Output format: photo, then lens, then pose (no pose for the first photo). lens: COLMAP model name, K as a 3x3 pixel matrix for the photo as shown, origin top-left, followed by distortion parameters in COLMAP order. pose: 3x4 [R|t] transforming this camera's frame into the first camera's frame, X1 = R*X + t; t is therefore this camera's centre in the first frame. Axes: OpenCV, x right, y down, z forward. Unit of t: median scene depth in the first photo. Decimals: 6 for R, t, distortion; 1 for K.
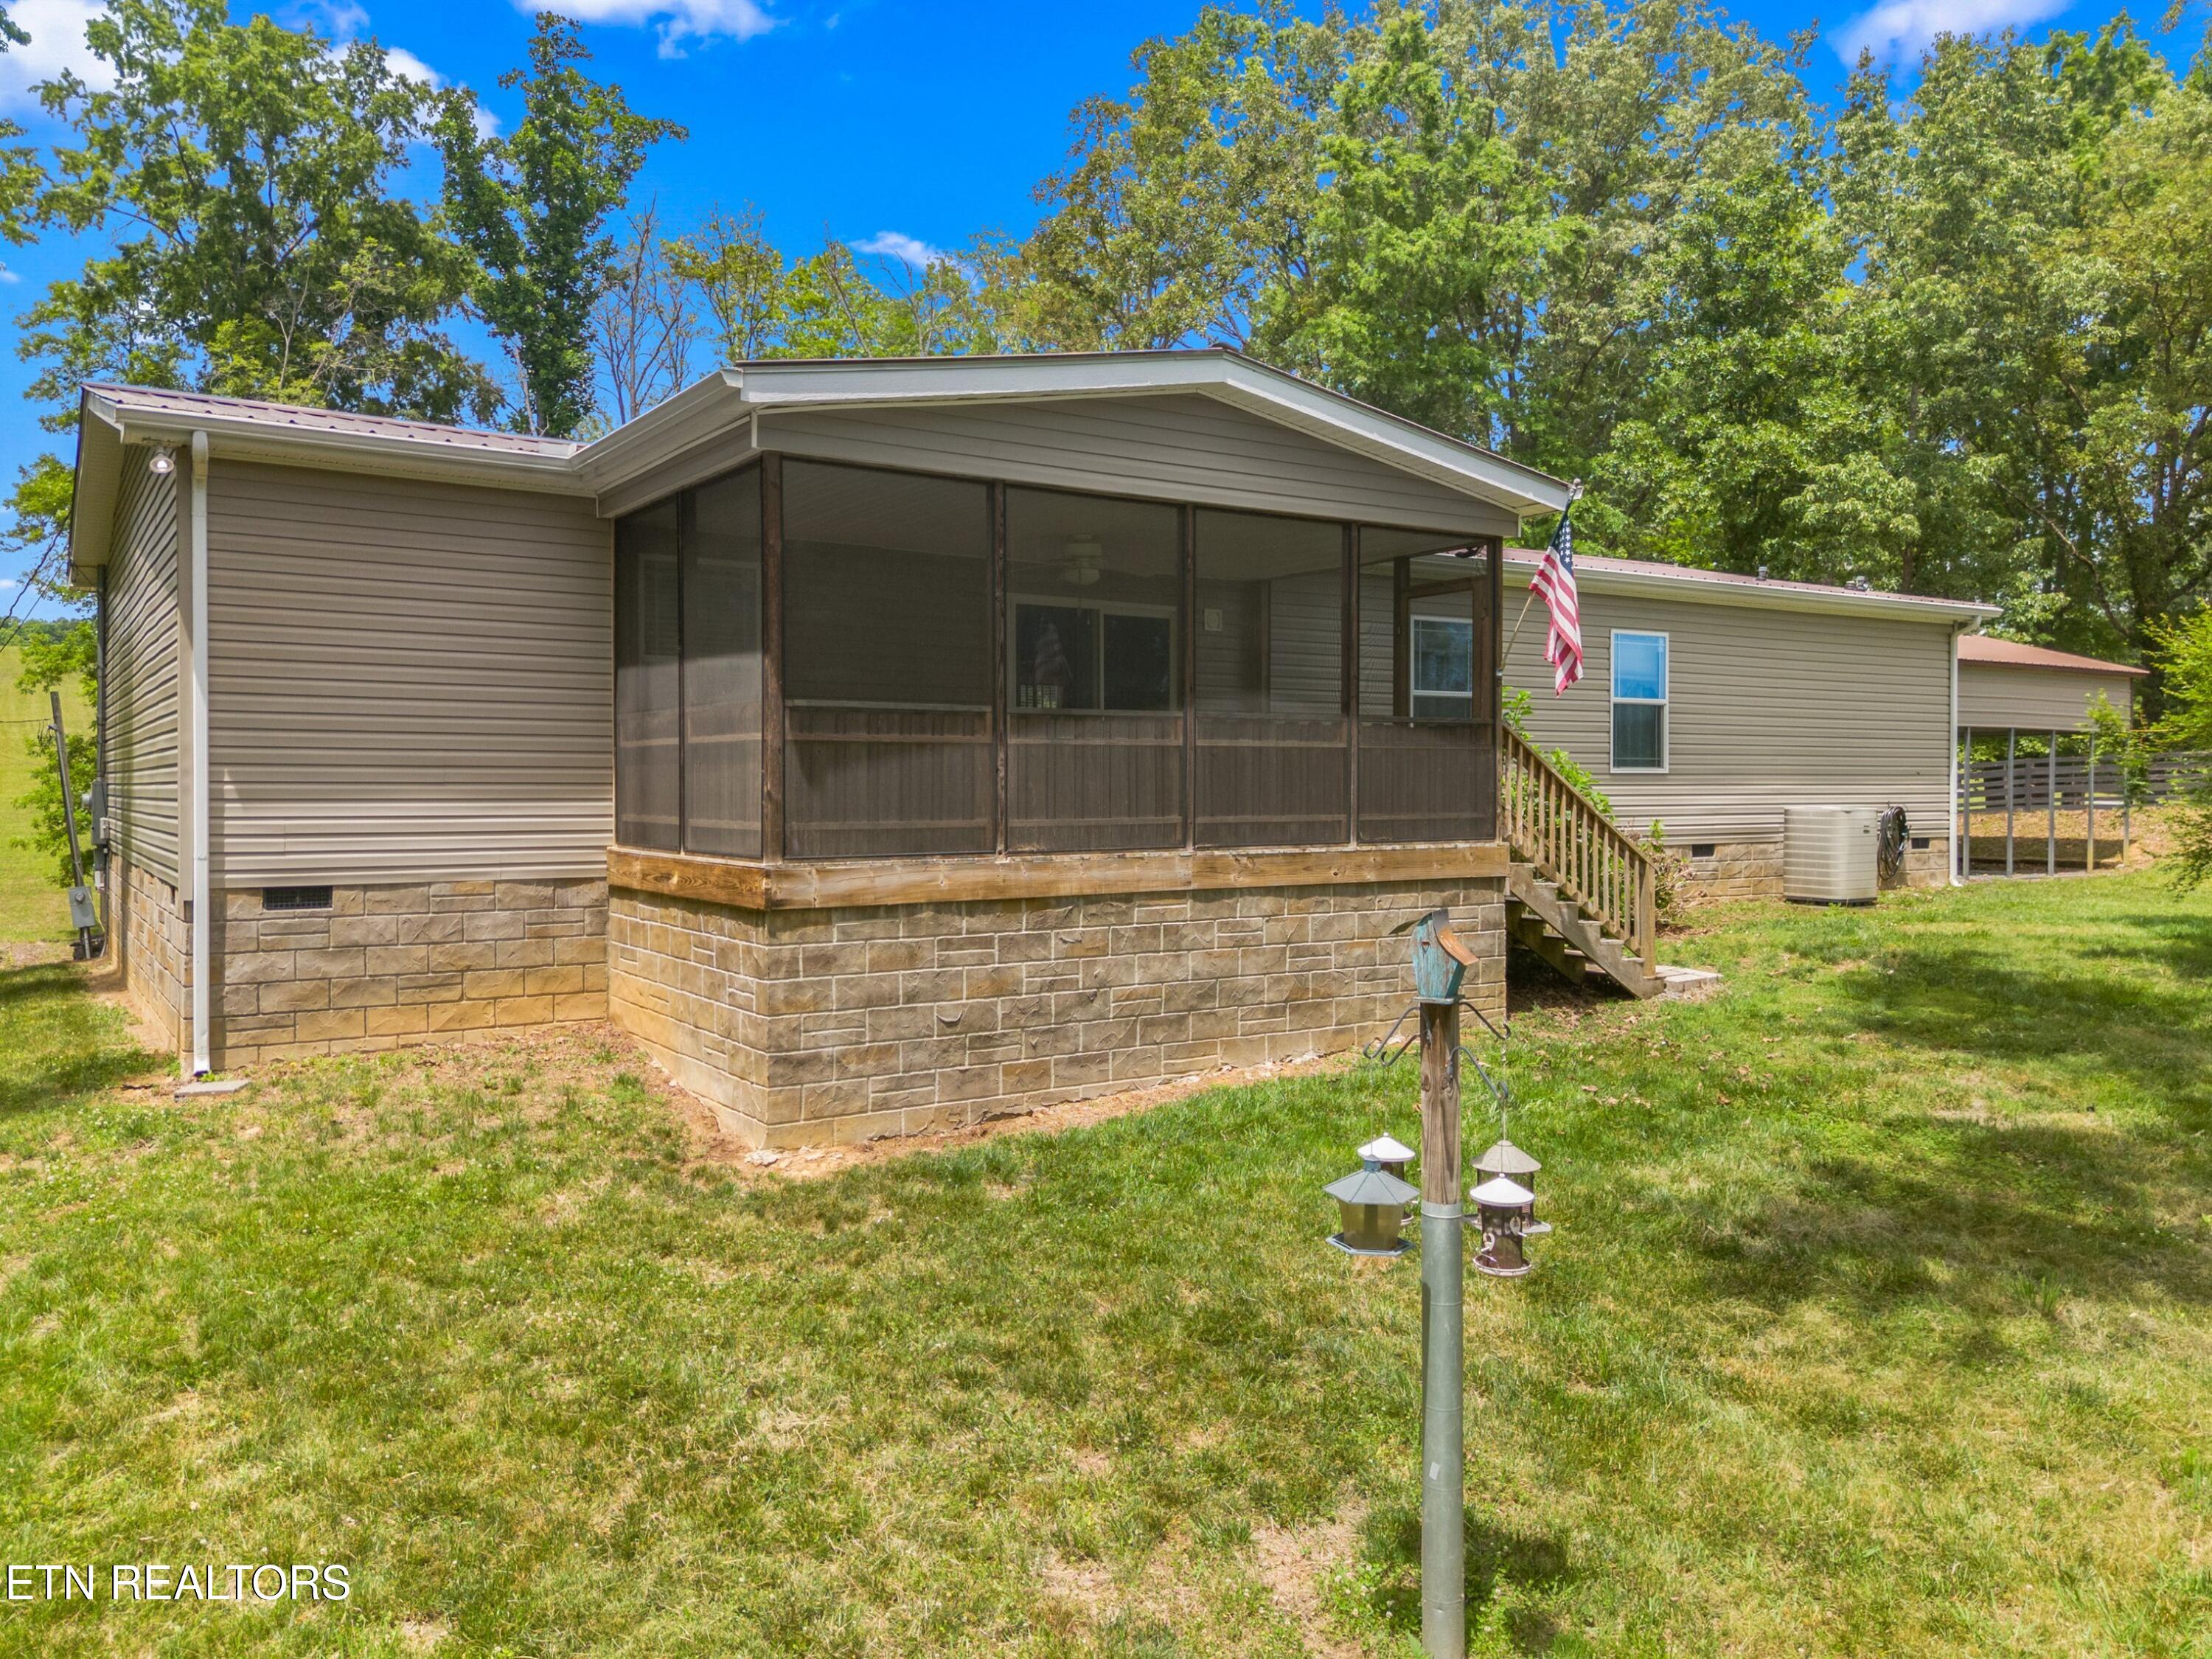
lens RADIAL K [[1676.5, 0, 1105.6], [0, 1676.5, 820.3], [0, 0, 1]] dist [0.005722, 0.001016]
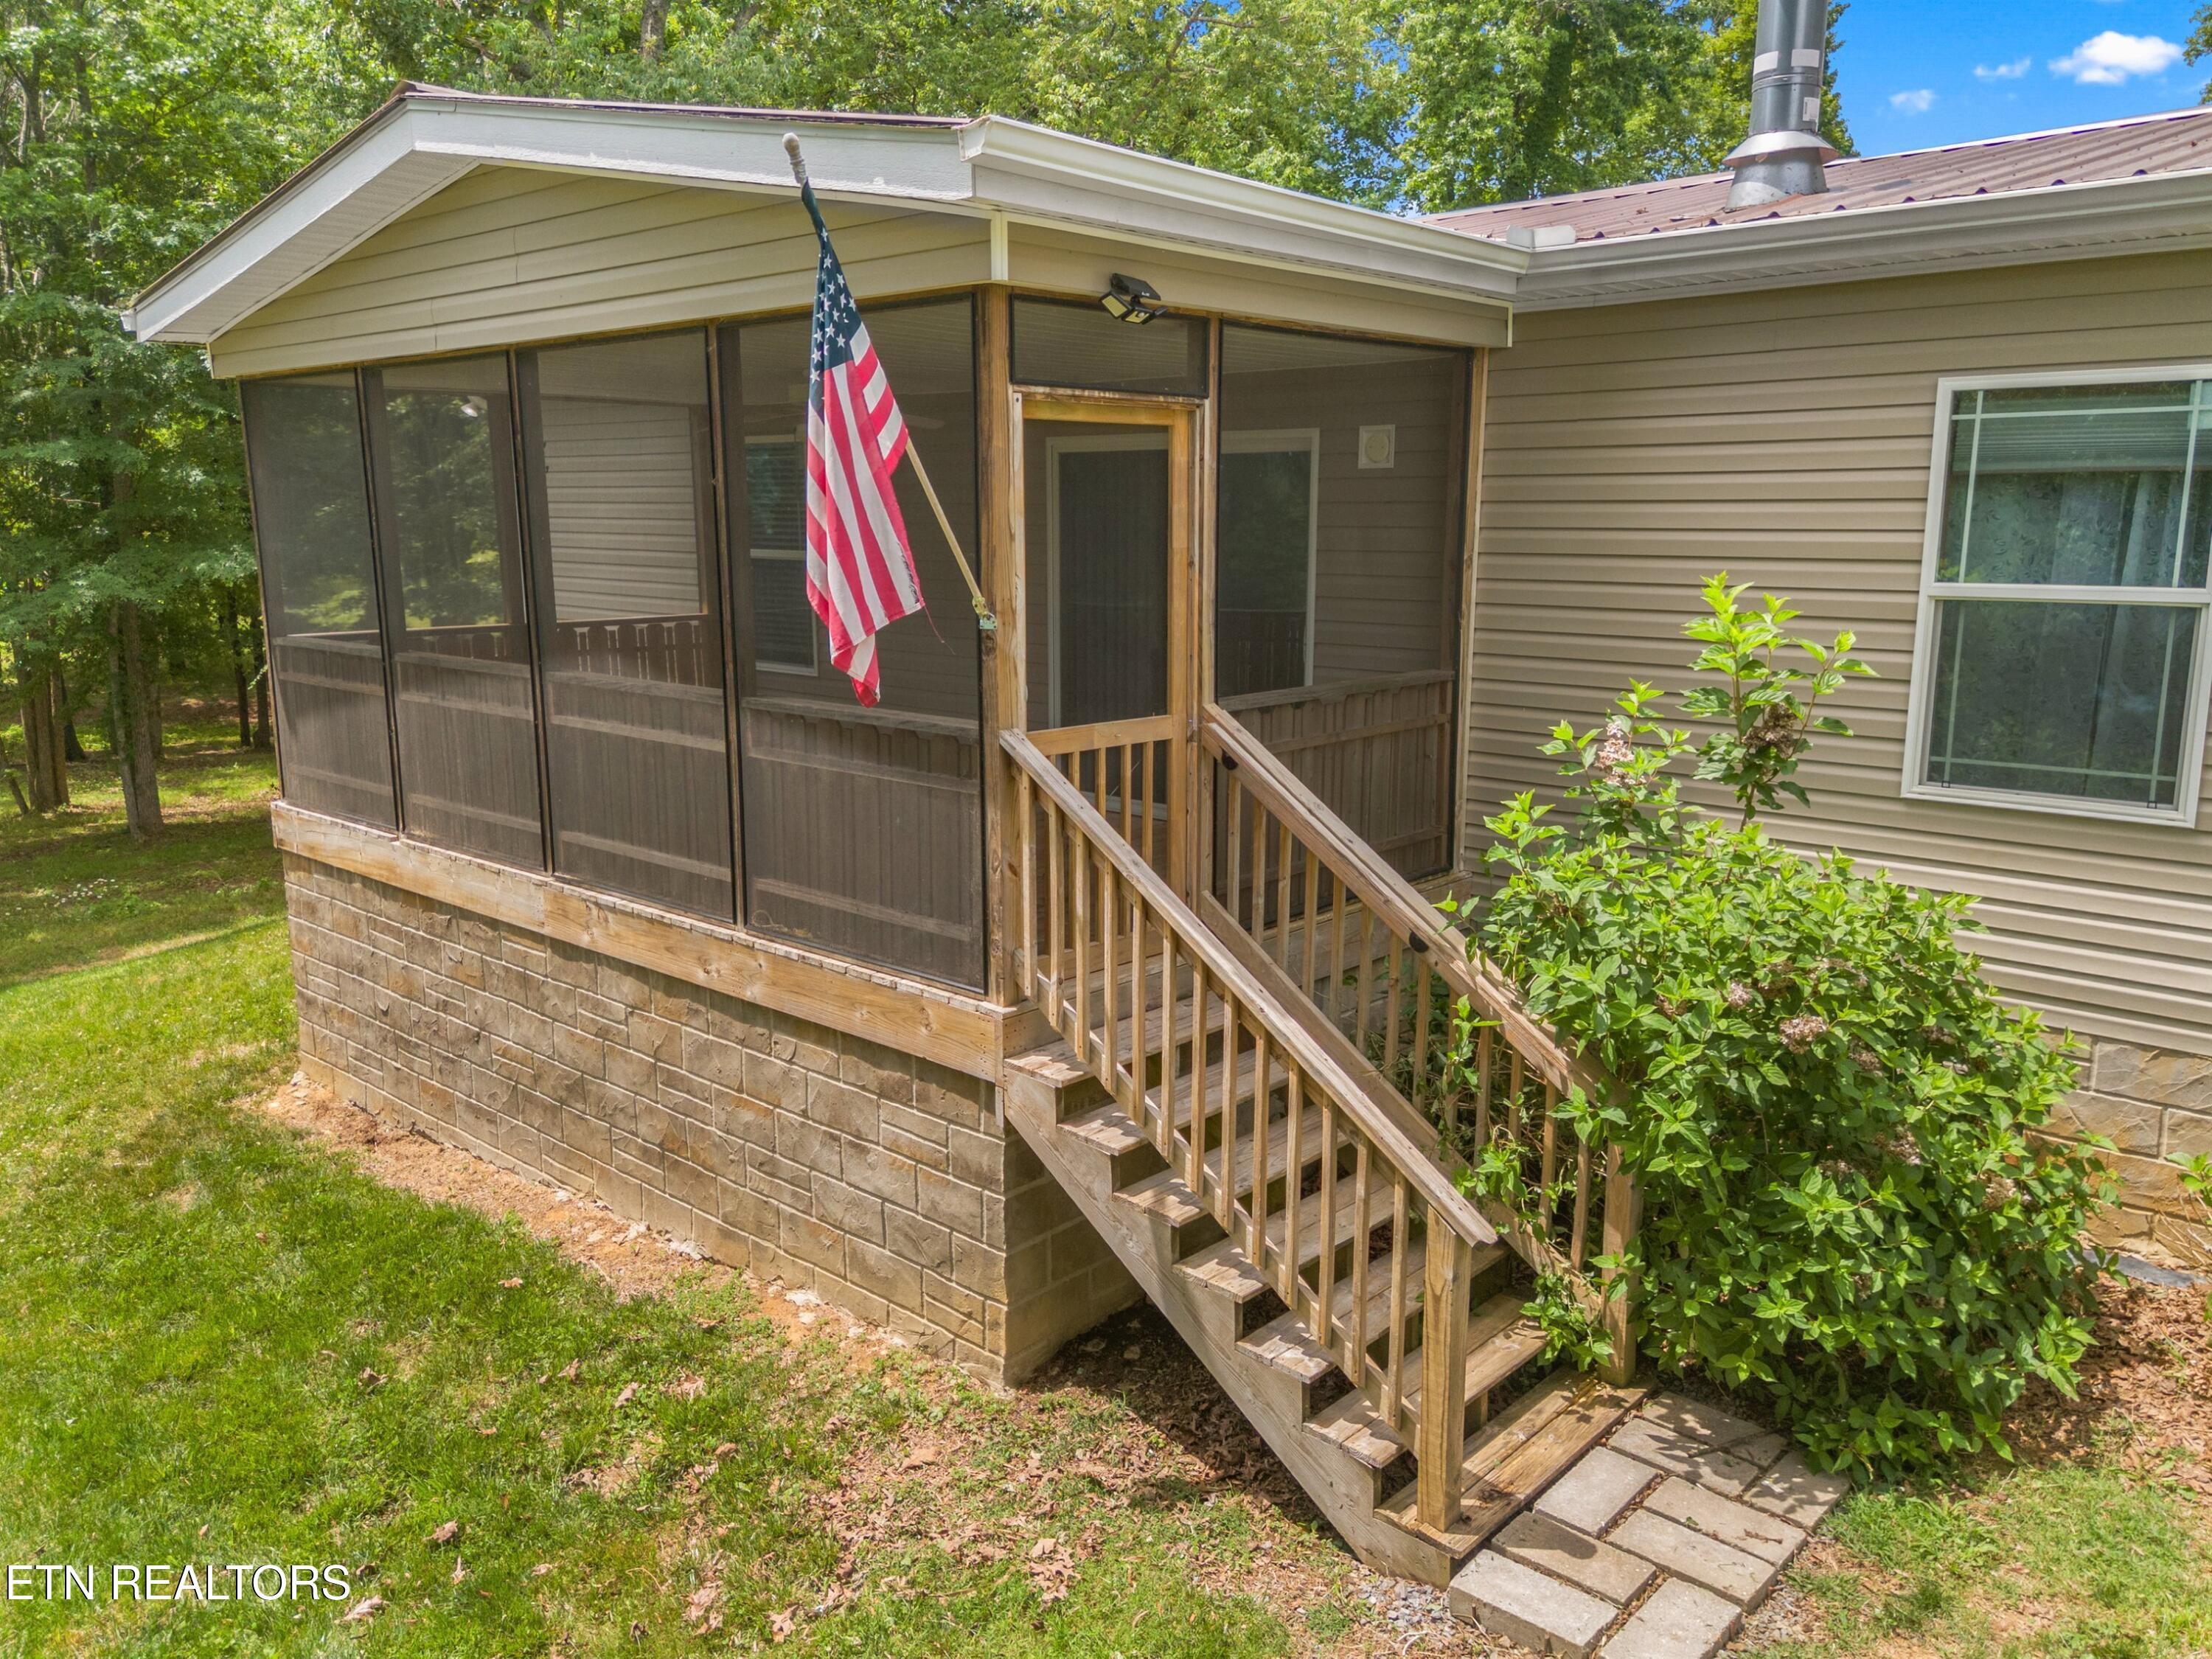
lens RADIAL K [[1676.5, 0, 1107.1], [0, 1676.5, 837.4], [0, 0, 1]] dist [0.005722, 0.001016]
pose [[0.257330, 0.196059, -0.946225, 0.713226], [-0.016878, 0.979964, 0.198460, -0.130304], [0.966176, -0.035099, 0.255483, 1.000900]]
